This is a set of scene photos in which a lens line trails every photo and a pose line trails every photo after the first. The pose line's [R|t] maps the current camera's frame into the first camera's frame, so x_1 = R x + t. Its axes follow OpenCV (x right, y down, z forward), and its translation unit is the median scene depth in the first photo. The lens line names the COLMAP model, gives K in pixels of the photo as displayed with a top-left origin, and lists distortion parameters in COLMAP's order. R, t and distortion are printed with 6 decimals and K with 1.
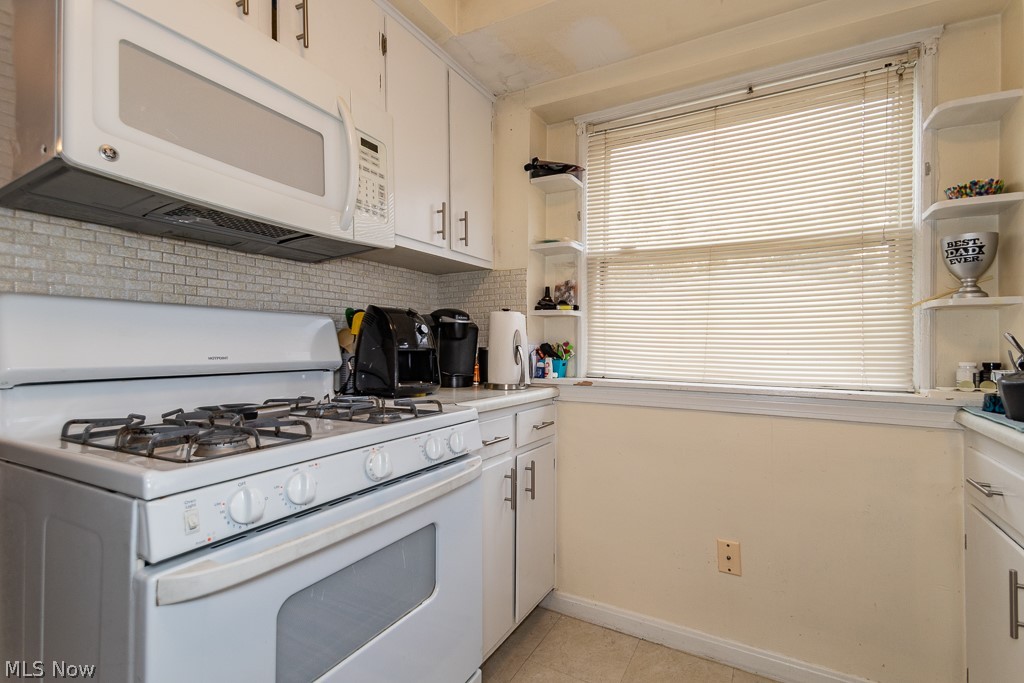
lens RADIAL K [[481.5, 0, 512.0], [0, 481.5, 341.5], [0, 0, 1]] dist [0.023920, -0.000398]
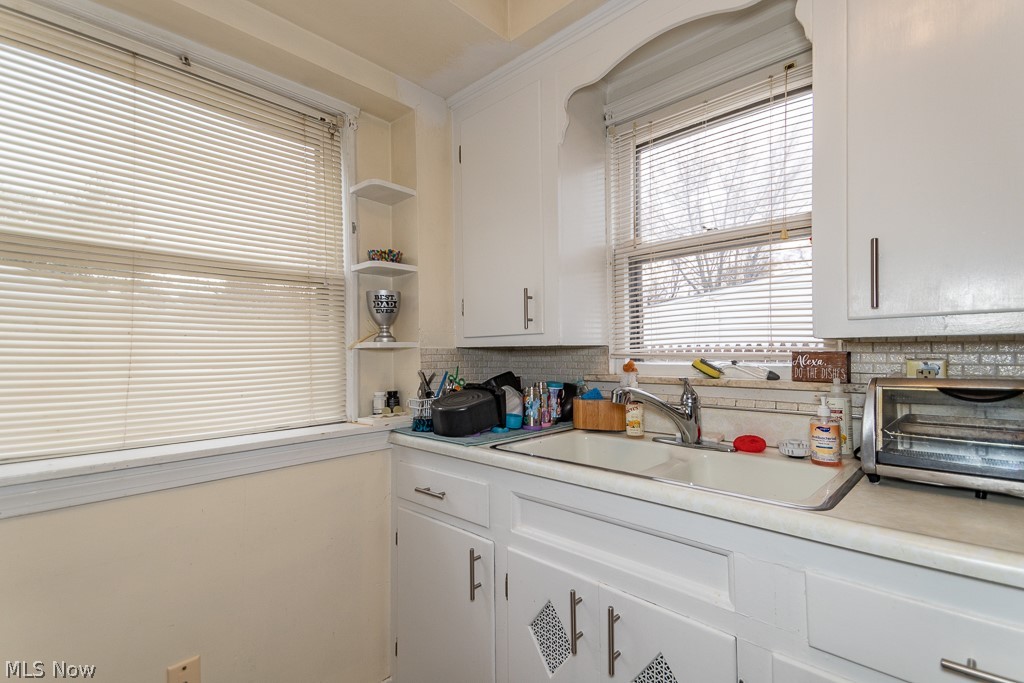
lens RADIAL K [[470.5, 0, 510.0], [0, 470.5, 354.5], [0, 0, 1]] dist [0.036350, -0.000033]
pose [[0.247657, -0.004433, 0.968838, -0.158651], [0.012872, 0.999916, 0.001285, -0.052100], [-0.968762, 0.012153, 0.247693, 0.392257]]
